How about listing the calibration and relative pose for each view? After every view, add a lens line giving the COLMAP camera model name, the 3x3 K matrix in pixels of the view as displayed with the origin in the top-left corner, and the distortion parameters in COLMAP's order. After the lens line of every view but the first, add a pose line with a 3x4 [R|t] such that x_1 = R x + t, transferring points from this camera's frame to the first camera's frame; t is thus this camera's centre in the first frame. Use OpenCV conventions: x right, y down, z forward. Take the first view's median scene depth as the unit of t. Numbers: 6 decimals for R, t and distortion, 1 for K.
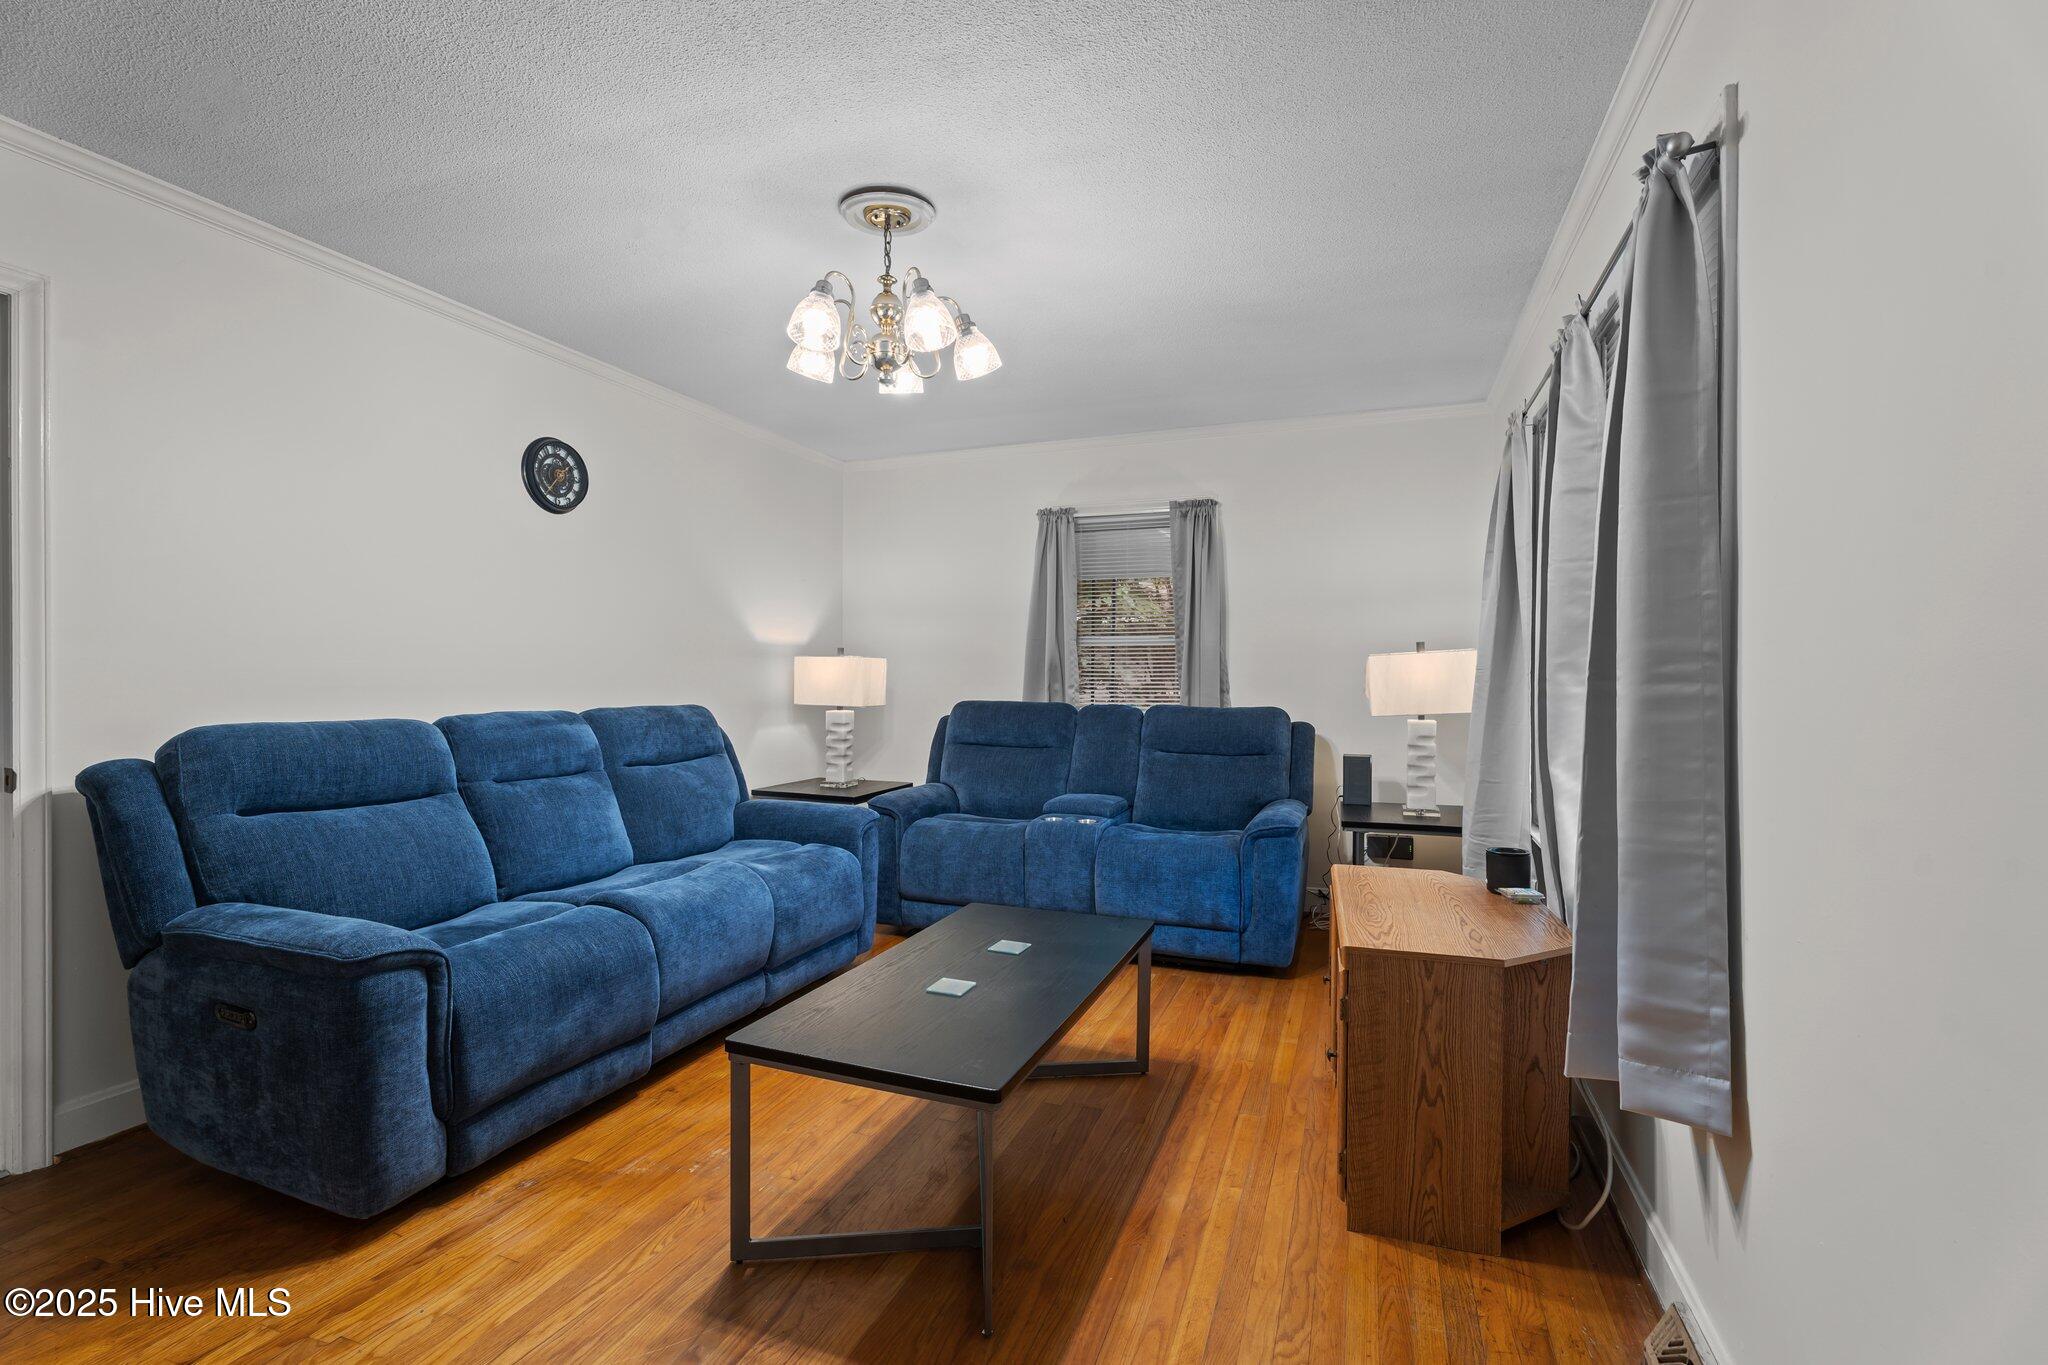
lens RADIAL K [[924.0, 0, 1024.0], [0, 924.0, 682.5], [0, 0, 1]] dist [0.002317, 0.000698]
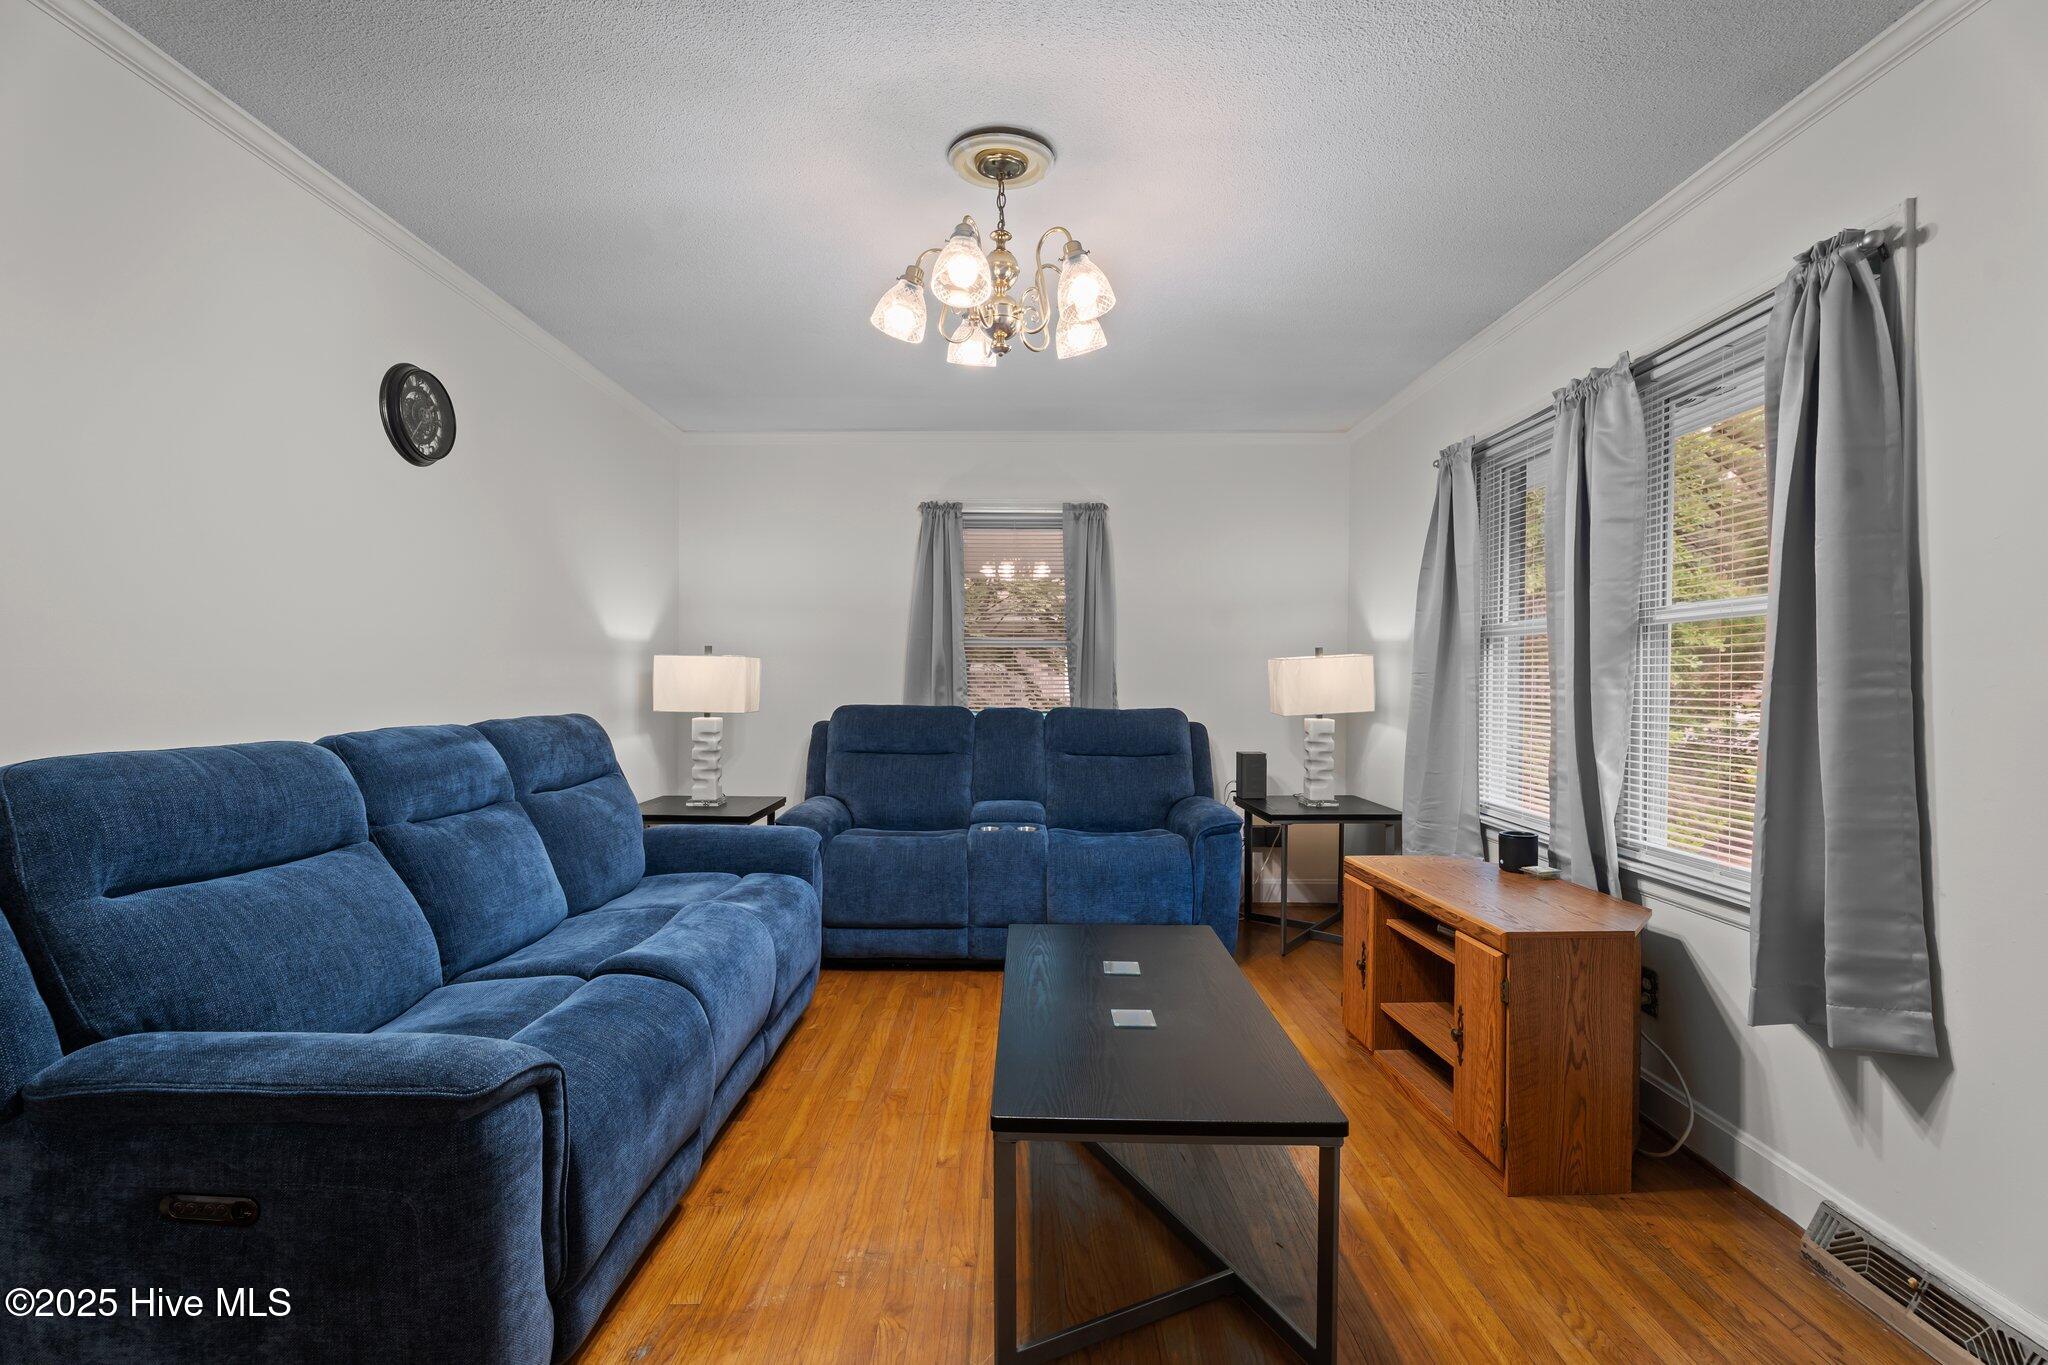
lens RADIAL K [[924.0, 0, 1024.0], [0, 924.0, 682.5], [0, 0, 1]] dist [0.002317, 0.000698]
pose [[0.934300, -0.001761, 0.356485, -0.393490], [0.001785, 0.999998, 0.000261, -0.004096], [-0.356485, 0.000393, 0.934301, 0.139329]]
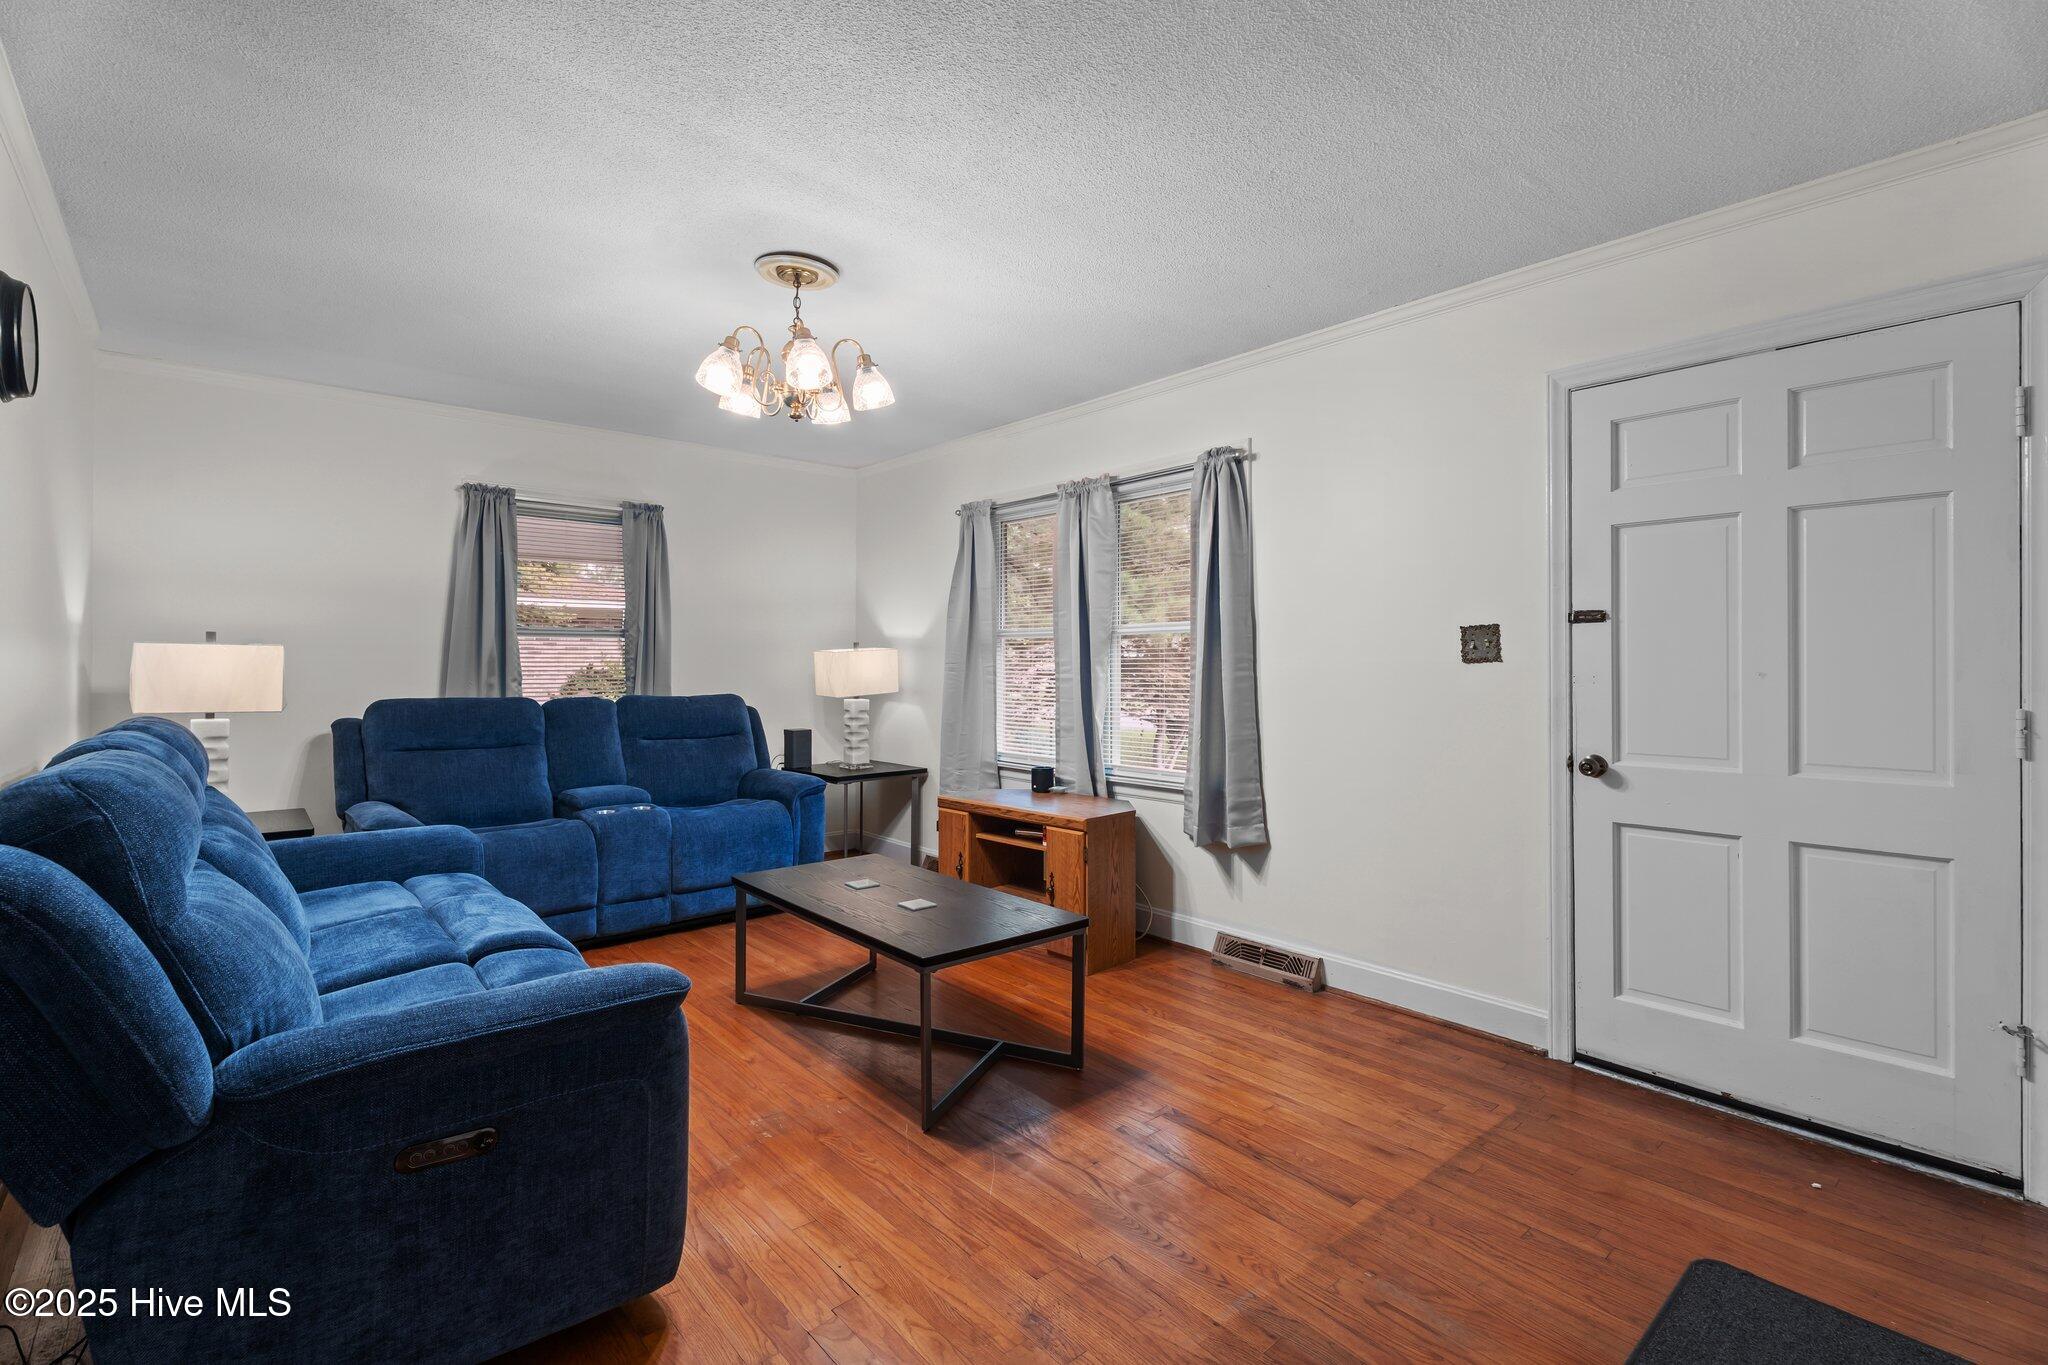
lens RADIAL K [[921.5, 0, 1024.1], [0, 921.5, 660.8], [0, 0, 1]] dist [0.000422, 0.009842]
pose [[0.469235, -0.000104, 0.883073, -0.913797], [0.008479, 0.999954, -0.004387, -0.011127], [-0.883033, 0.009546, 0.469214, 0.184164]]
